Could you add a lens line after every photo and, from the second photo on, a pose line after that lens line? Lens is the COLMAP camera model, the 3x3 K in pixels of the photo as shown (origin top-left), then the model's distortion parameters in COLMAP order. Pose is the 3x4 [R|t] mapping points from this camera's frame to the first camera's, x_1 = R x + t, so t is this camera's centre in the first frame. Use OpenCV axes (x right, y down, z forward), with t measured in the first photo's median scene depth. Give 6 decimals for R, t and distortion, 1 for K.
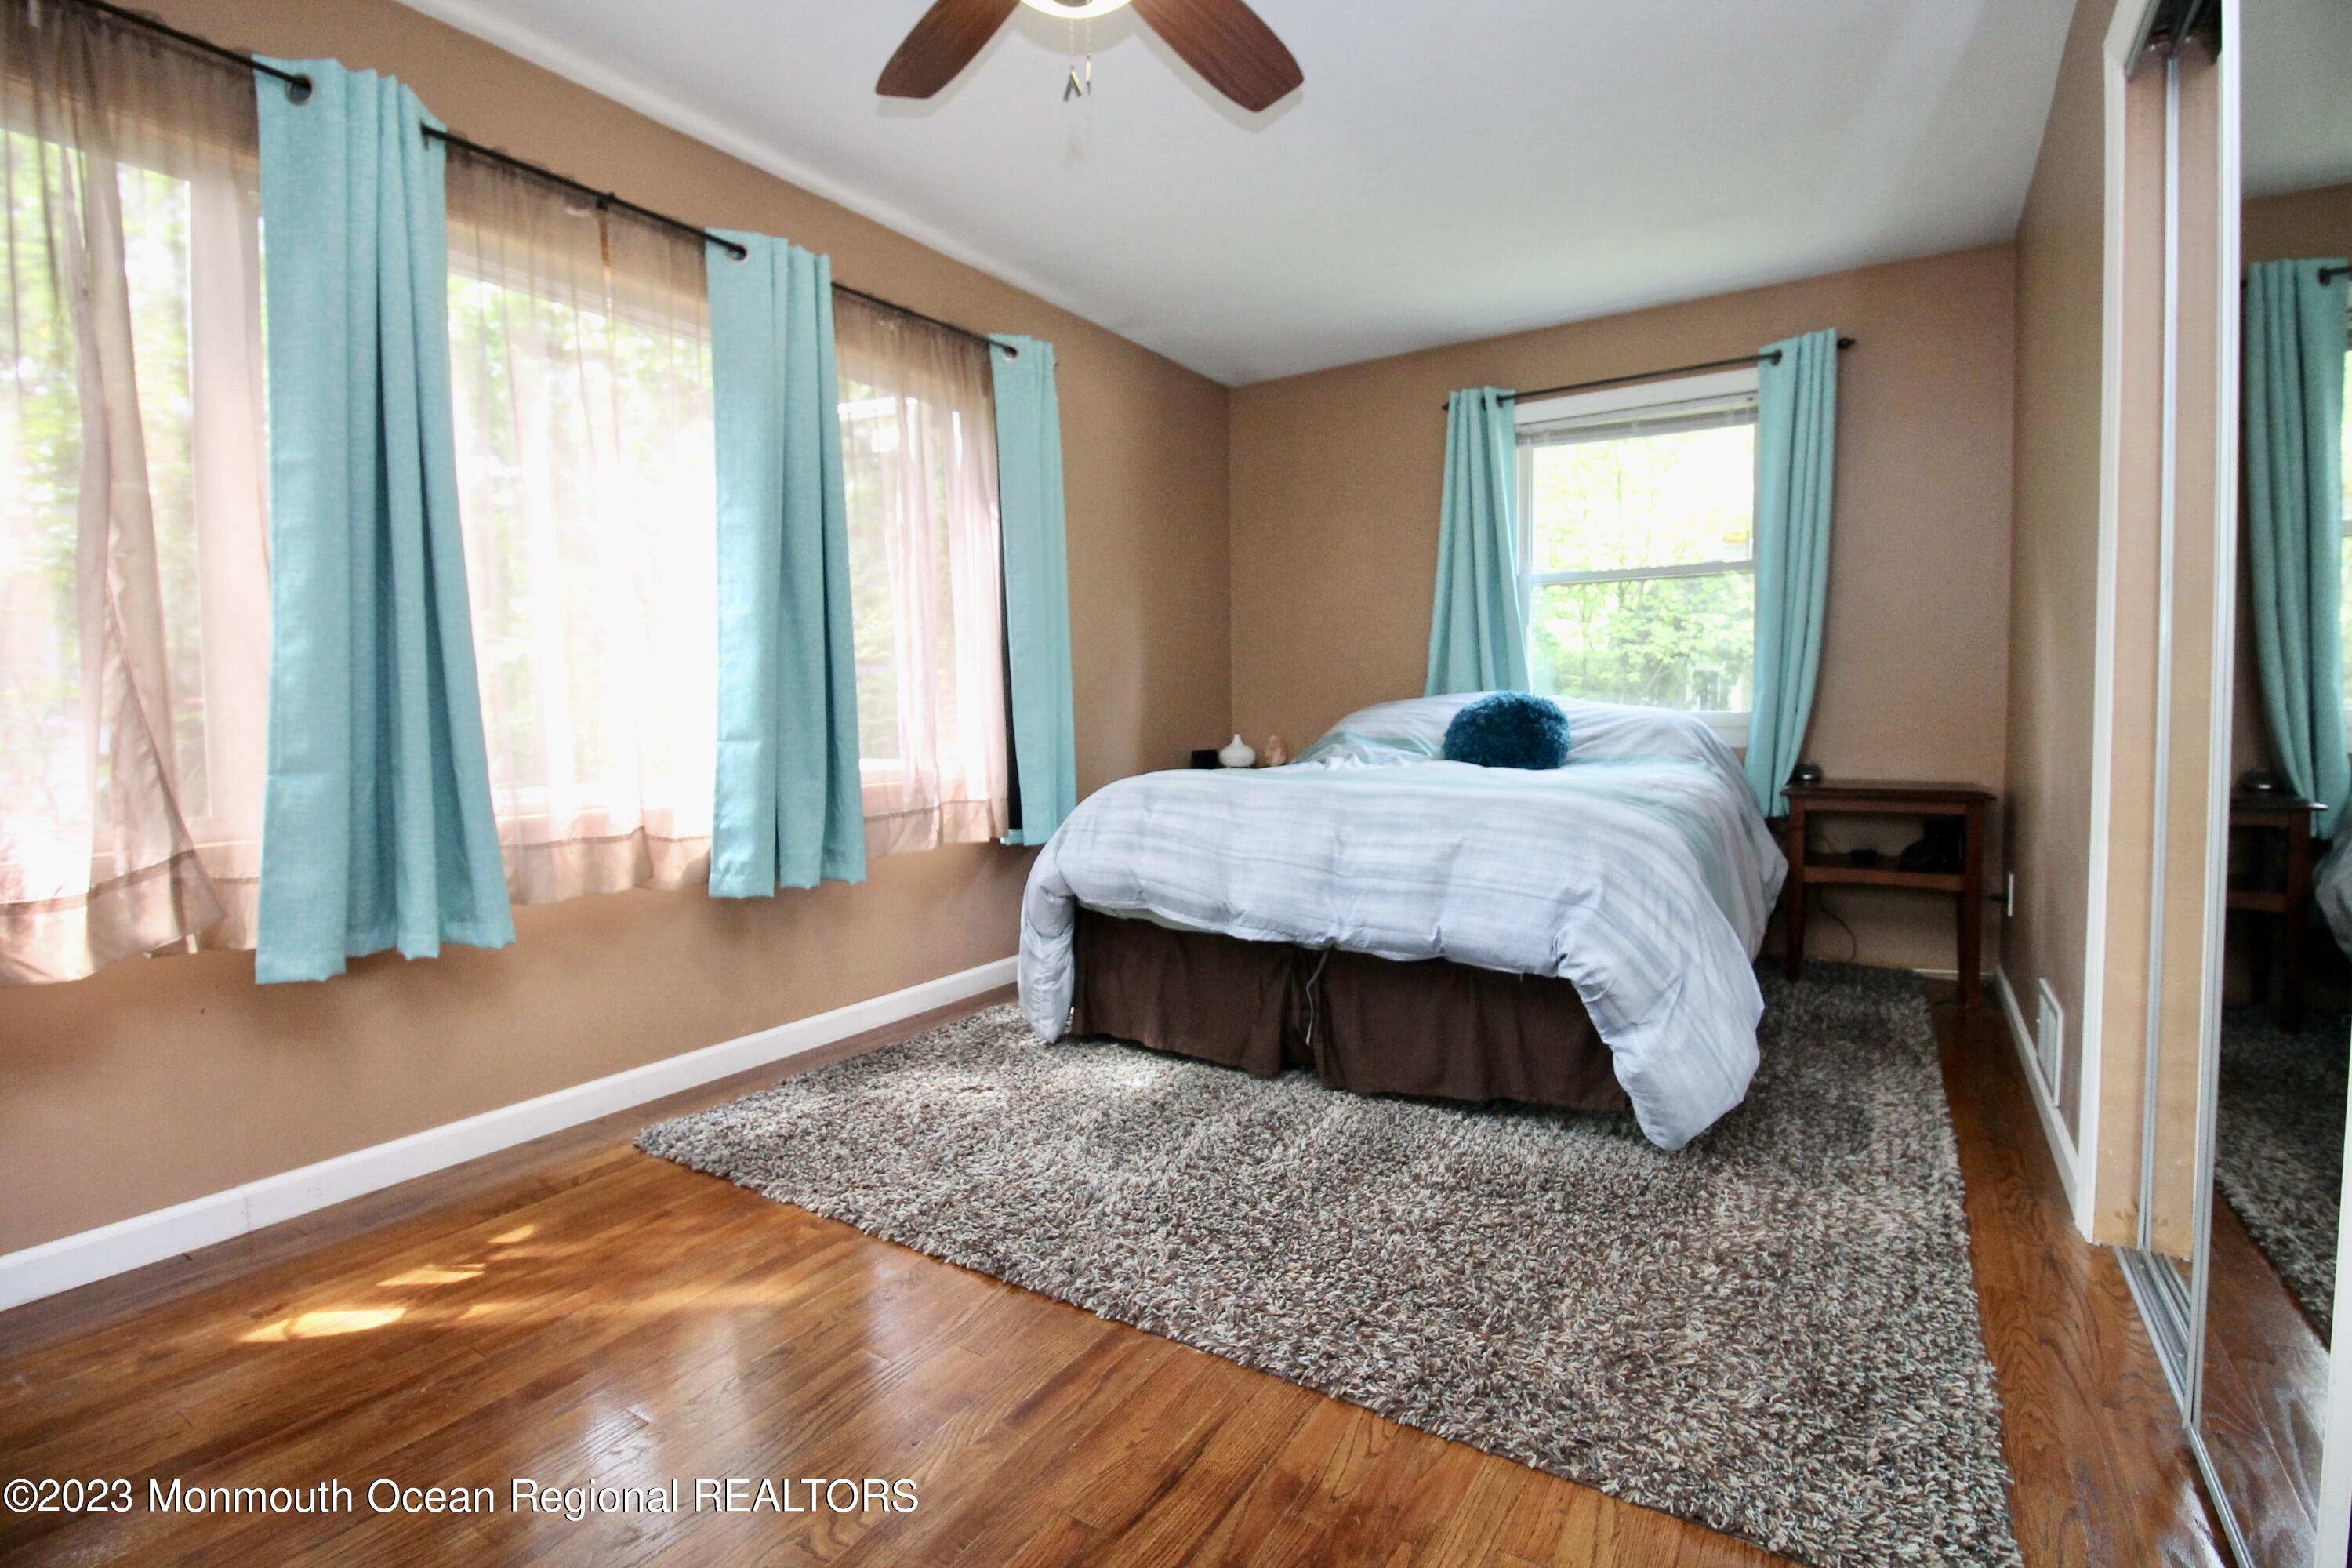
lens RADIAL K [[1101.8, 0, 1204.1], [0, 1101.8, 746.1], [0, 0, 1]] dist [-0.015035, -0.000251]
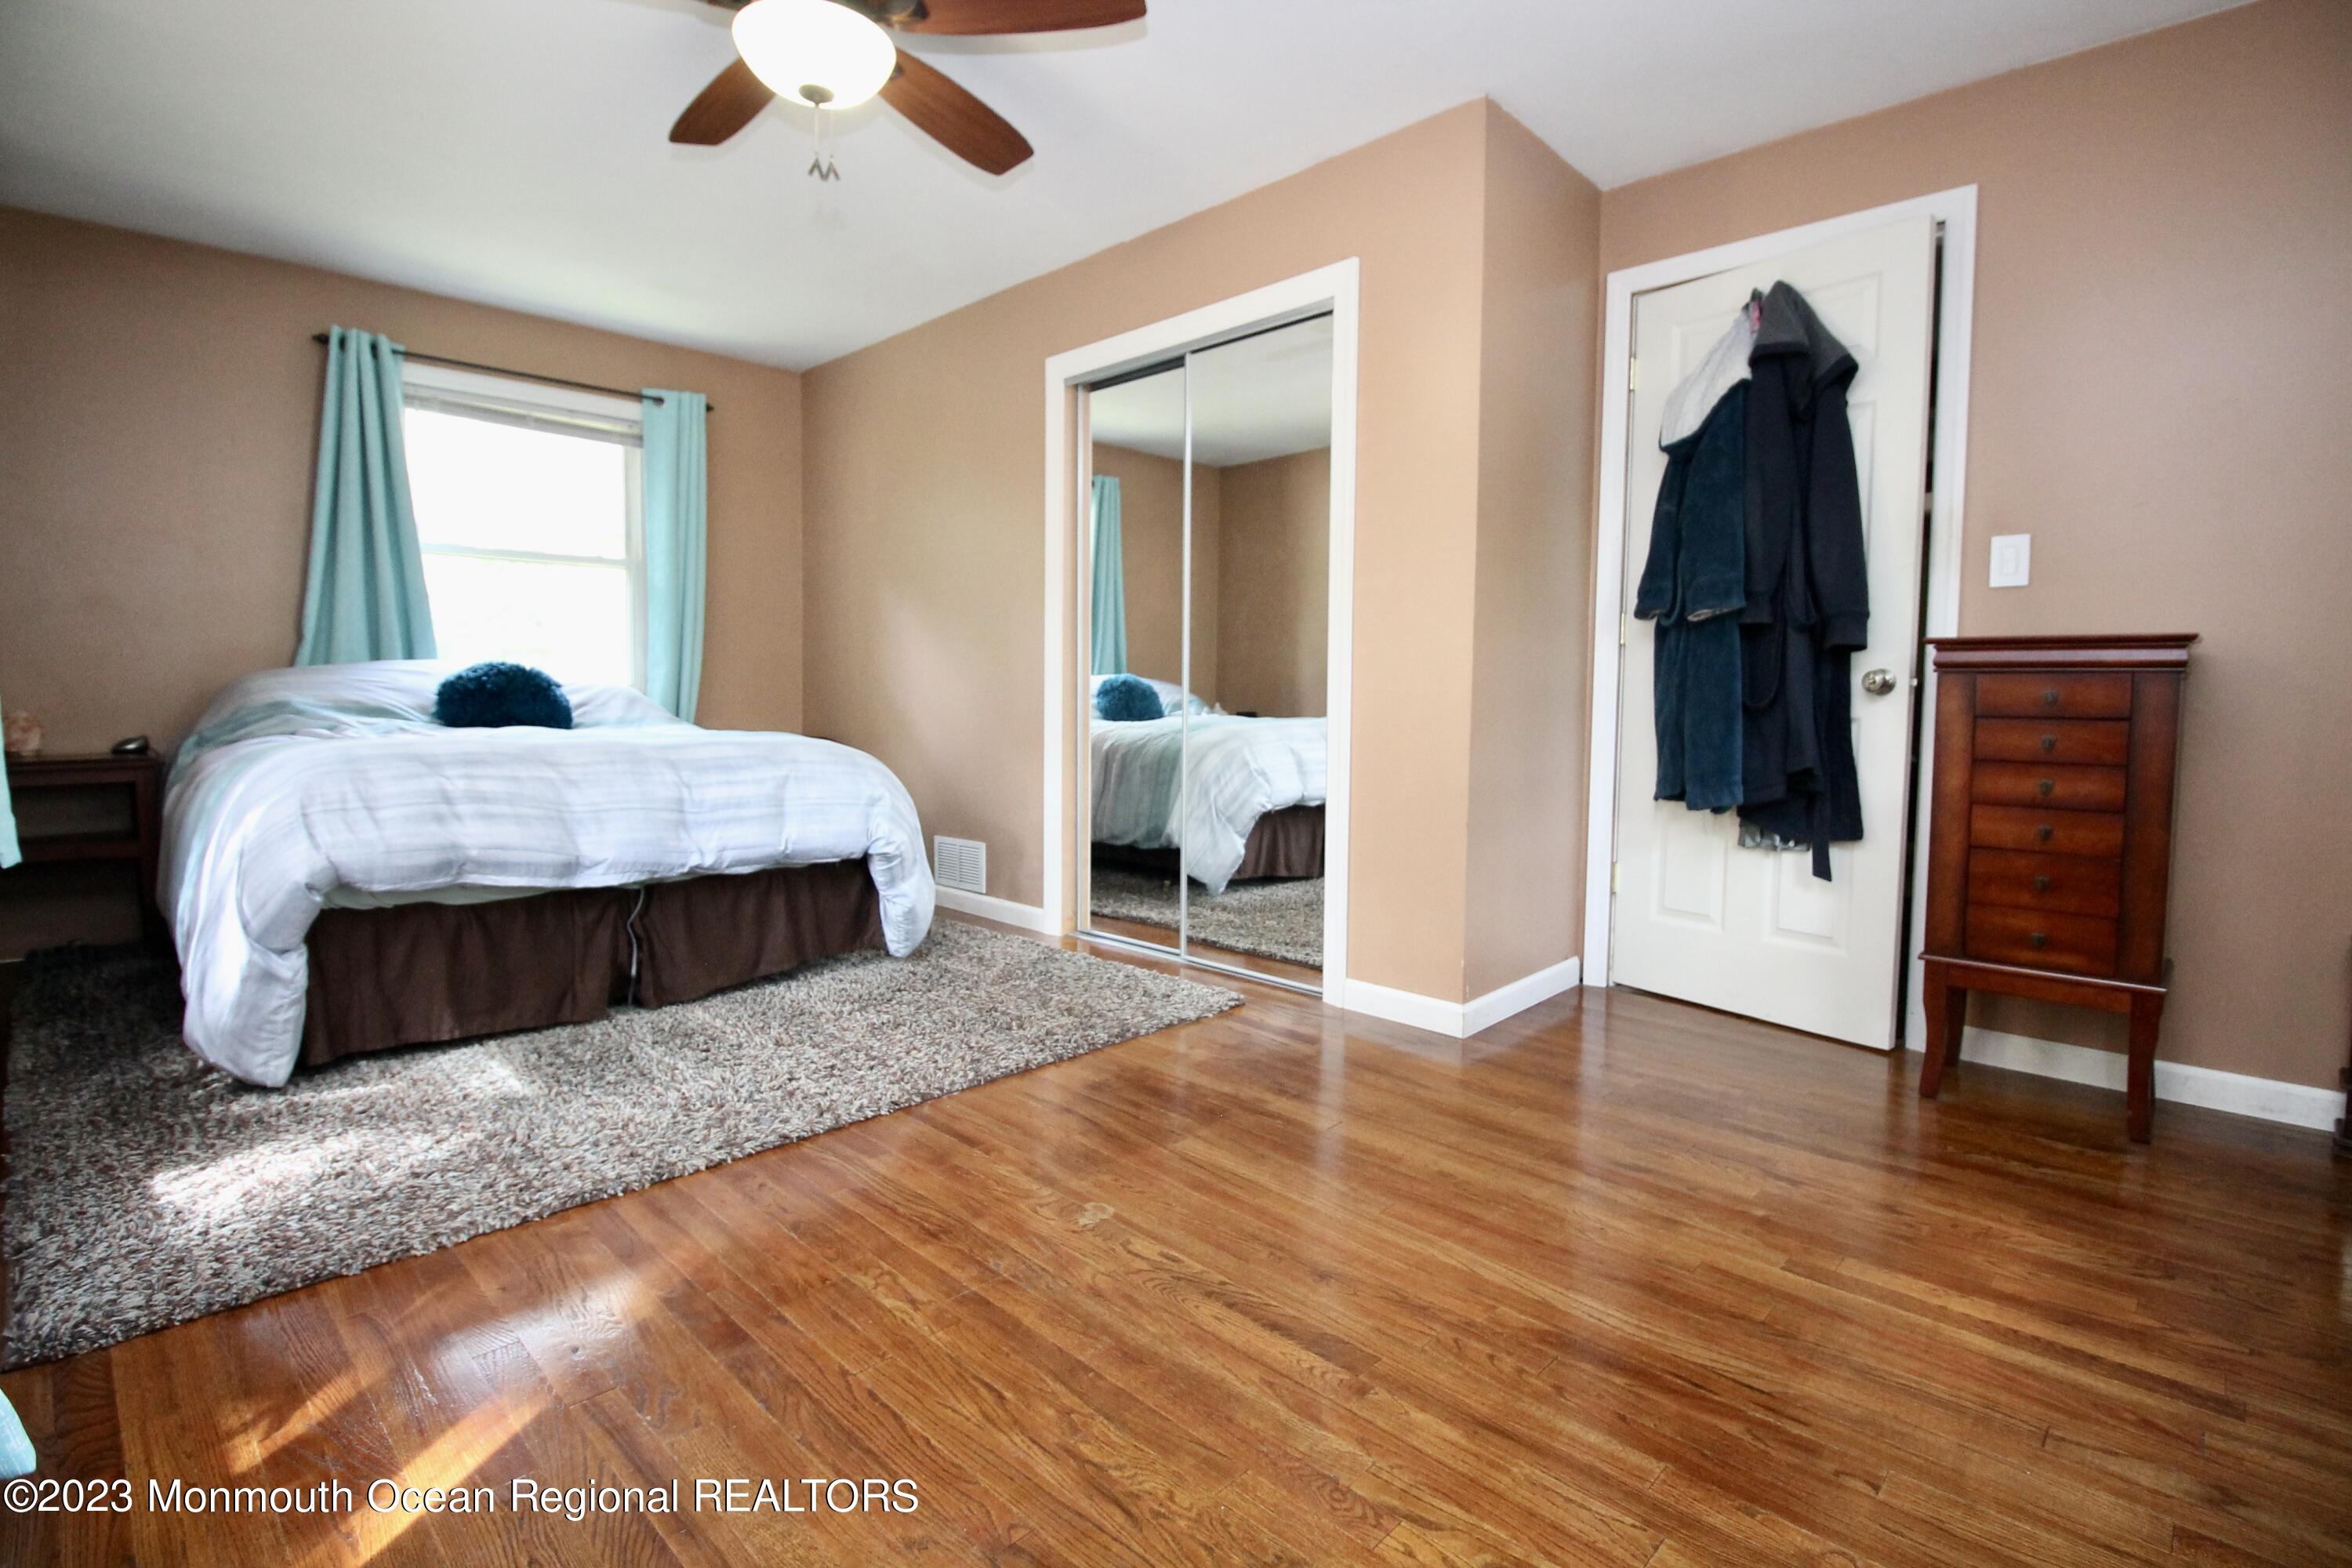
lens RADIAL K [[1101.8, 0, 1204.1], [0, 1101.8, 746.1], [0, 0, 1]] dist [-0.015035, -0.000251]
pose [[0.194984, -0.038437, 0.980053, -0.908650], [0.029274, 0.999015, 0.033357, 0.023189], [-0.980369, 0.022186, 0.195917, 0.232863]]
